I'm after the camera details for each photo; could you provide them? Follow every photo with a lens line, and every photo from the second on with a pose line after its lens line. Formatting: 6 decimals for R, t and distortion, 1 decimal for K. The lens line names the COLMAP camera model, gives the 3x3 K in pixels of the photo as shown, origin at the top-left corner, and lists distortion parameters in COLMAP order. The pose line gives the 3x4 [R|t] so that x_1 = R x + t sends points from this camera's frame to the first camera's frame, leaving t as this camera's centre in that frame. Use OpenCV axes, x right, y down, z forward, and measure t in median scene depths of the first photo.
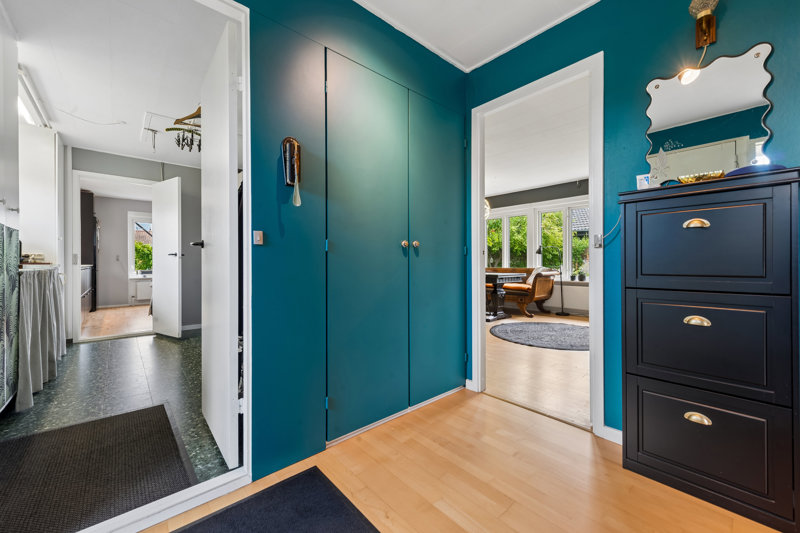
lens RADIAL K [[319.4, 0, 400.0], [0, 319.4, 266.5], [0, 0, 1]] dist [0.015039, -0.000066]
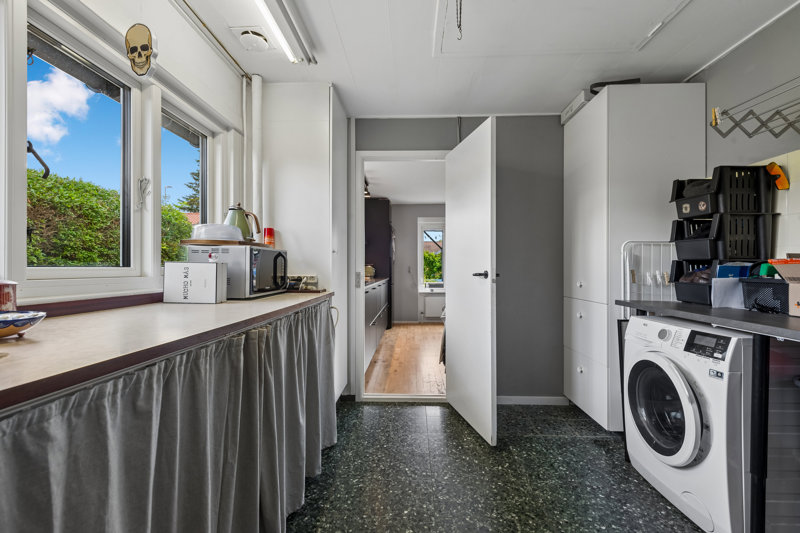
lens RADIAL K [[345.0, 0, 400.0], [0, 345.0, 266.5], [0, 0, 1]] dist [-0.000200, -0.000015]
pose [[0.726915, -0.006086, -0.686701, -0.335682], [-0.004194, 0.999903, -0.013301, -0.032469], [0.686715, 0.012548, 0.726818, 0.410019]]
